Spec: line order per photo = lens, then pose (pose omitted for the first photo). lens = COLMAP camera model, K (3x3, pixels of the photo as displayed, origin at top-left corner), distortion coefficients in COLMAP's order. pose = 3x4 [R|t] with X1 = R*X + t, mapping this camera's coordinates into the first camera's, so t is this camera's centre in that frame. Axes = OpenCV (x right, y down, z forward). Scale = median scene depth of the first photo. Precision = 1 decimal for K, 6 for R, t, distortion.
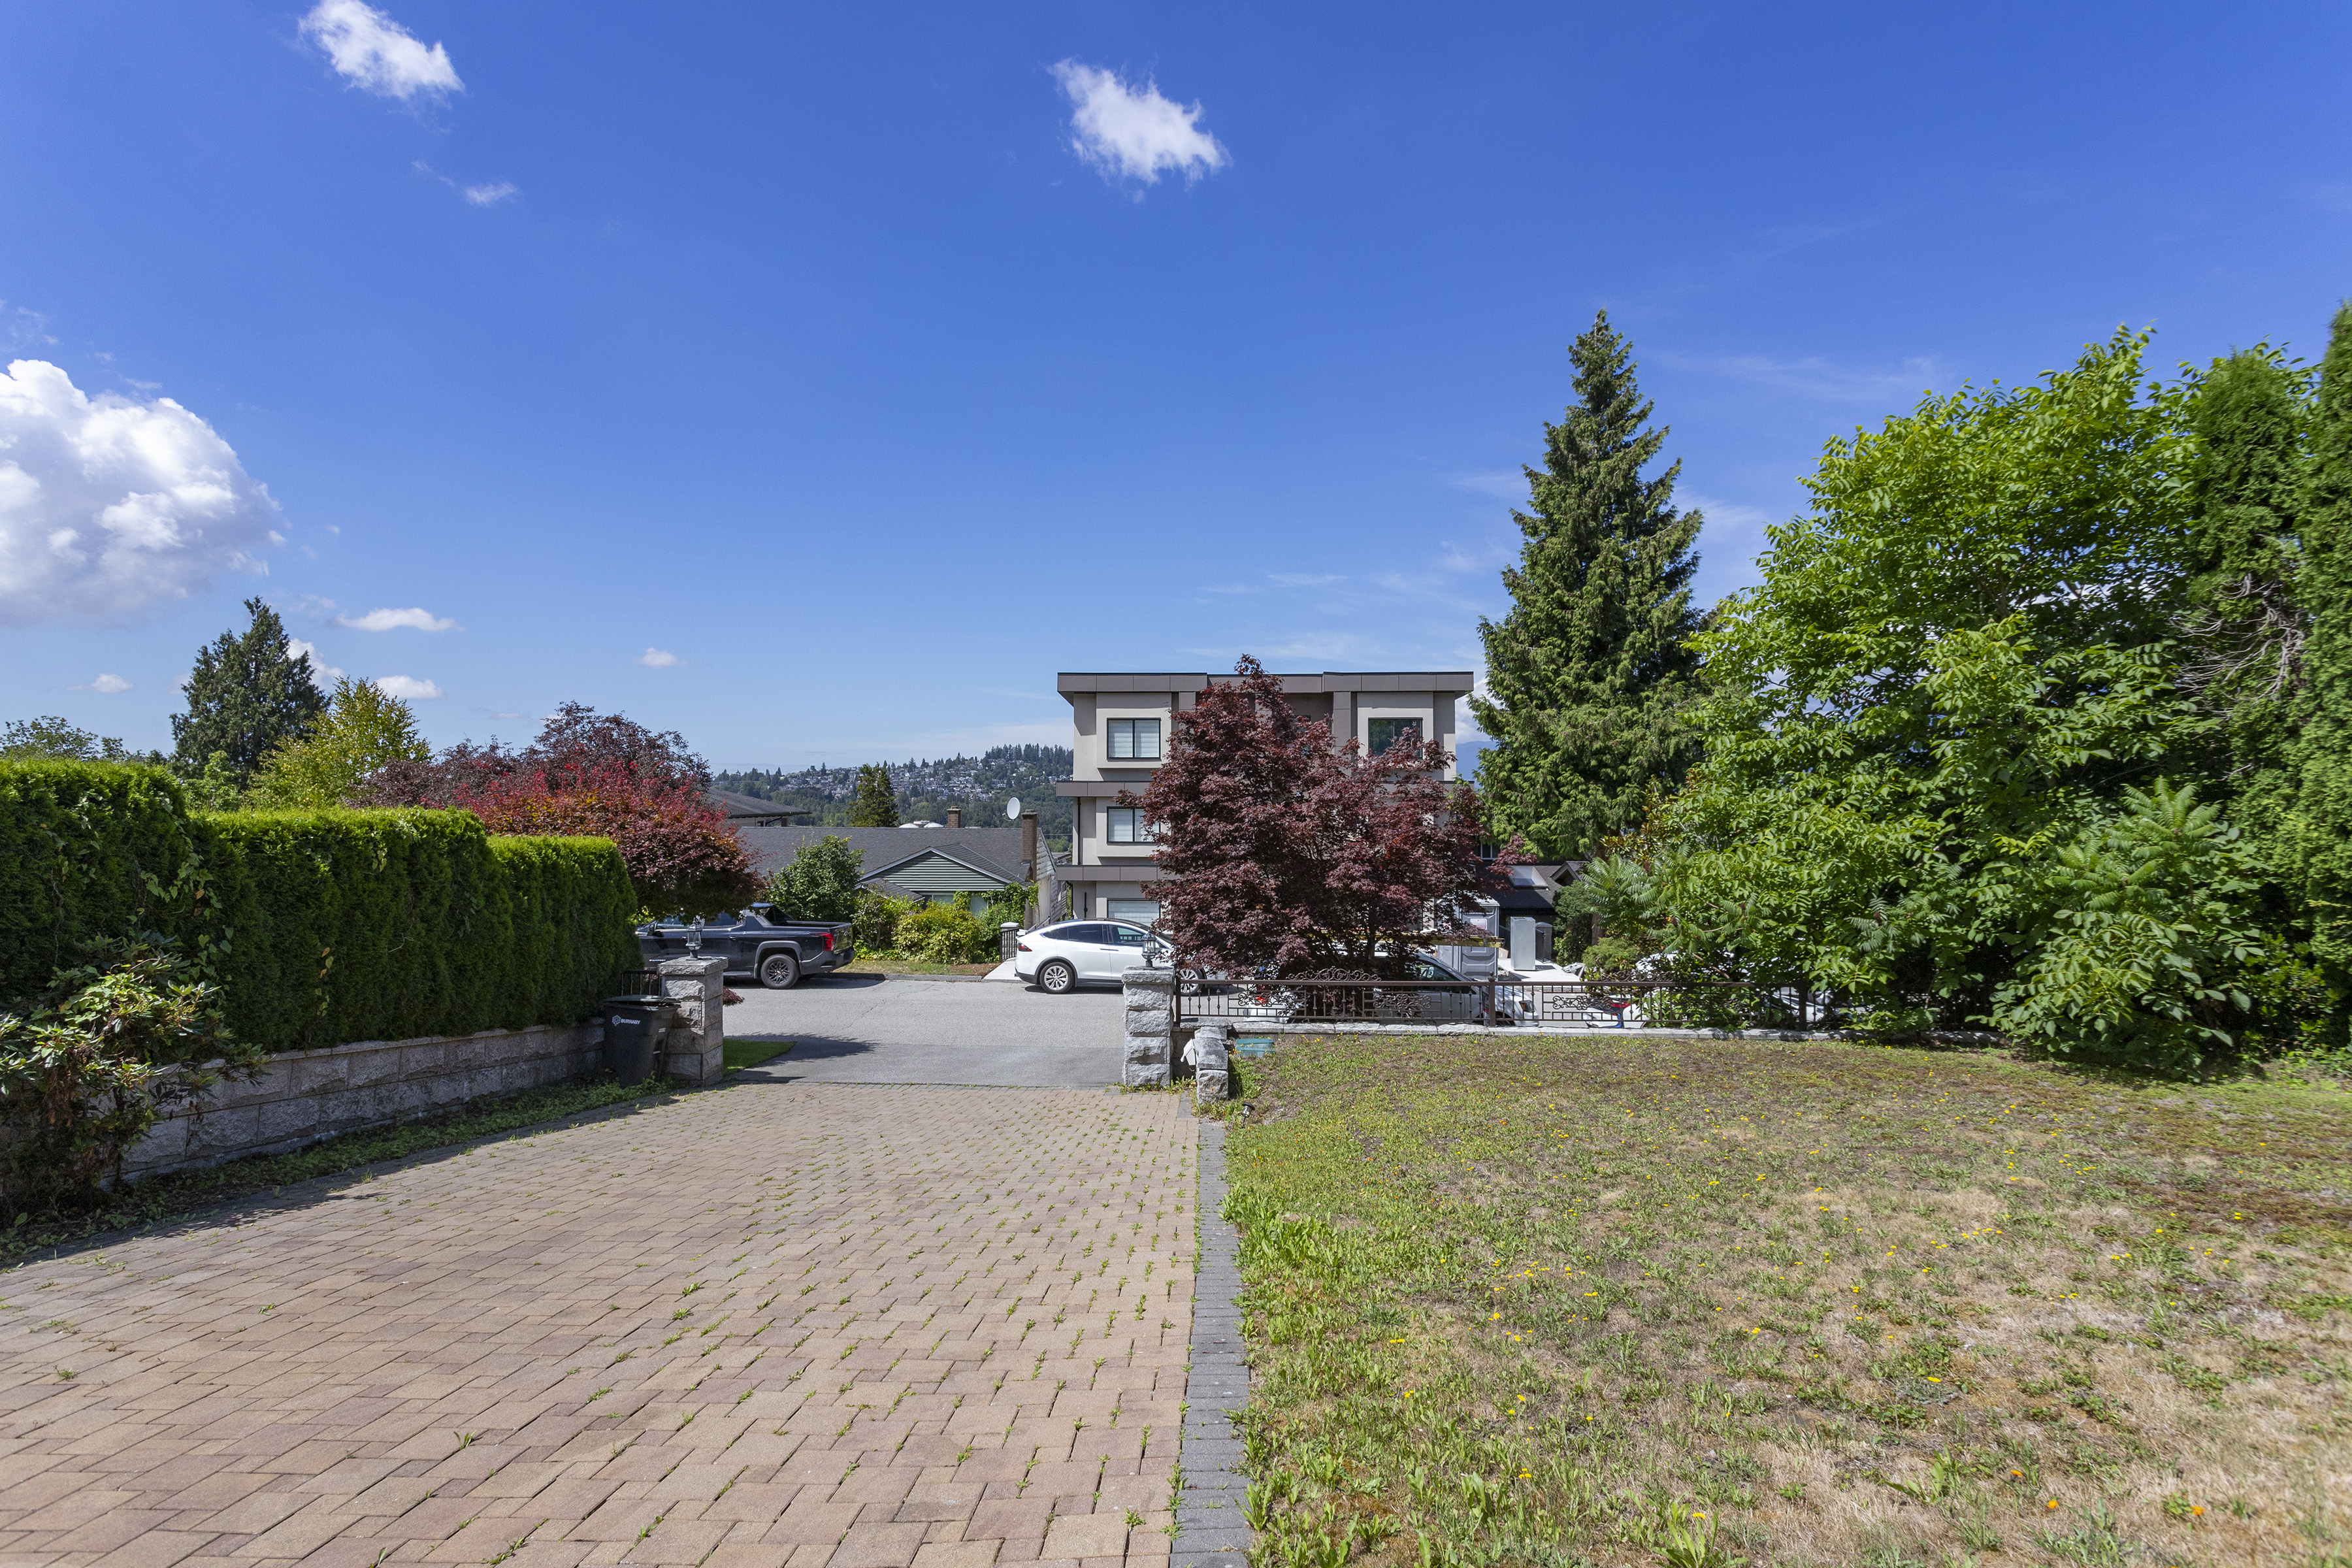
lens RADIAL K [[1137.1, 0, 1169.9], [0, 1137.1, 773.2], [0, 0, 1]] dist [0.011930, -0.000658]
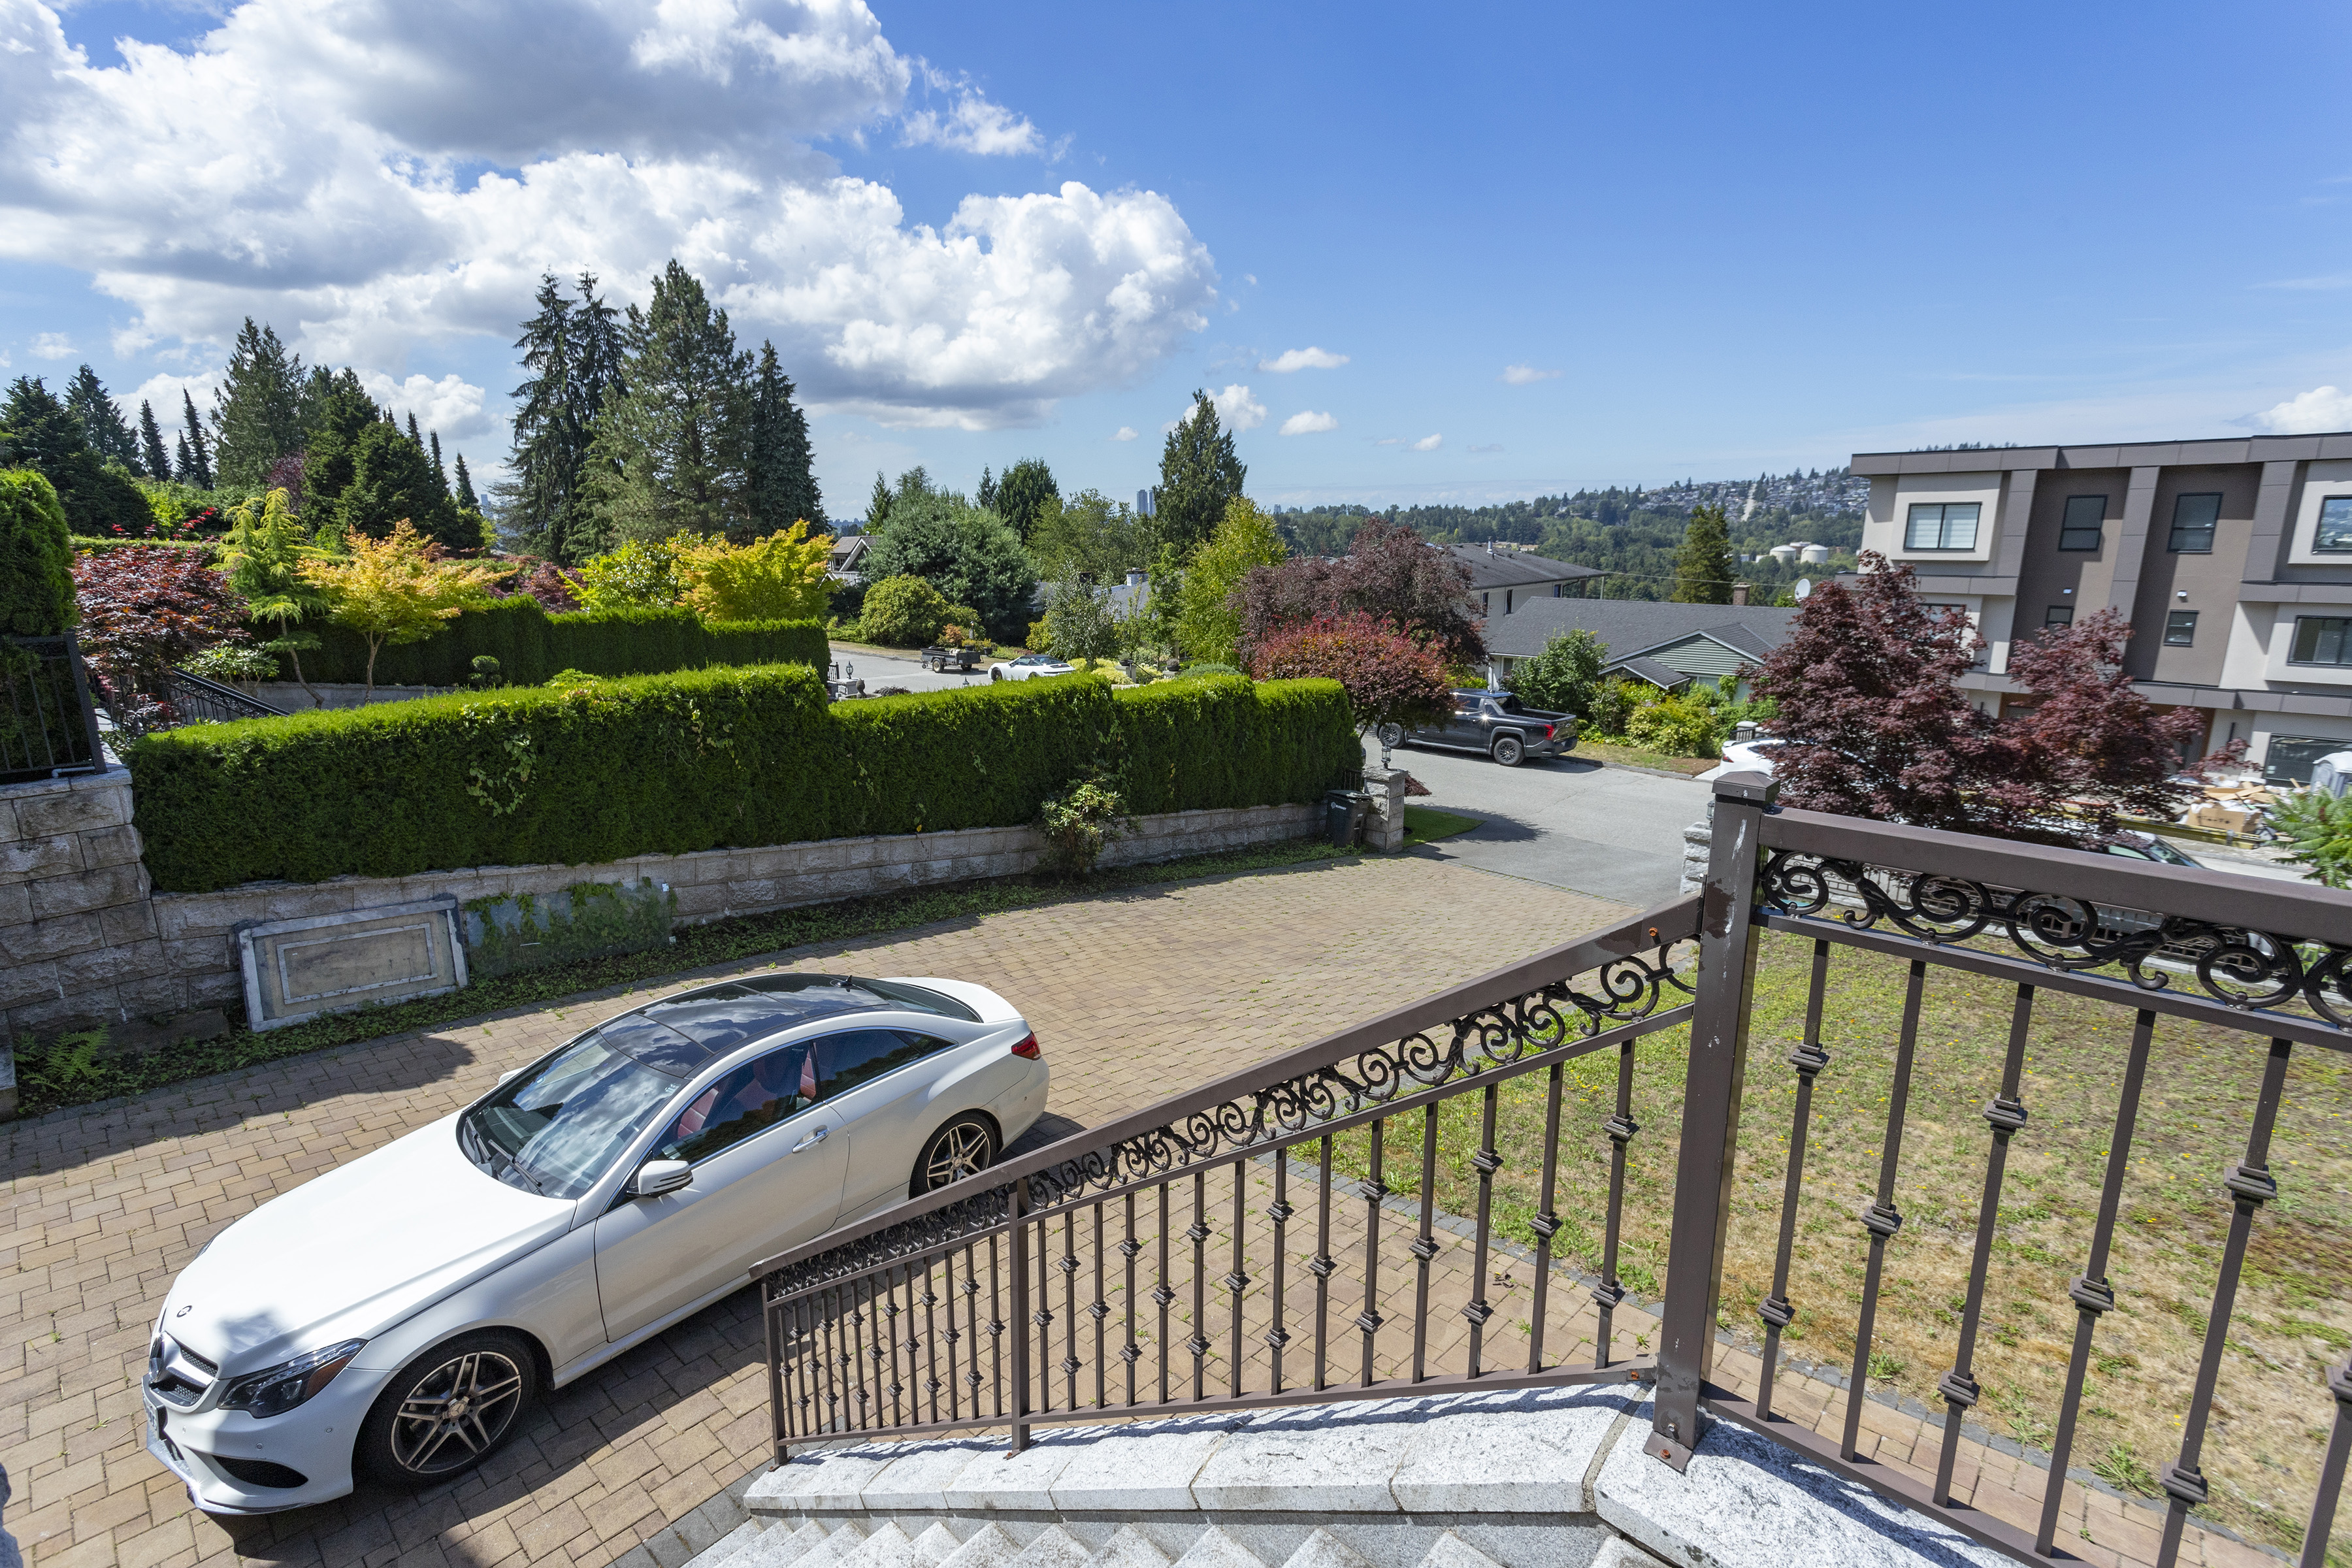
lens RADIAL K [[1126.8, 0, 1165.8], [0, 1126.8, 779.1], [0, 0, 1]] dist [0.009370, 0.000539]
pose [[0.756522, 0.139916, -0.638825, 0.154790], [0.019925, 0.971460, 0.236366, -0.090015], [0.653664, -0.191545, 0.732143, -0.130752]]
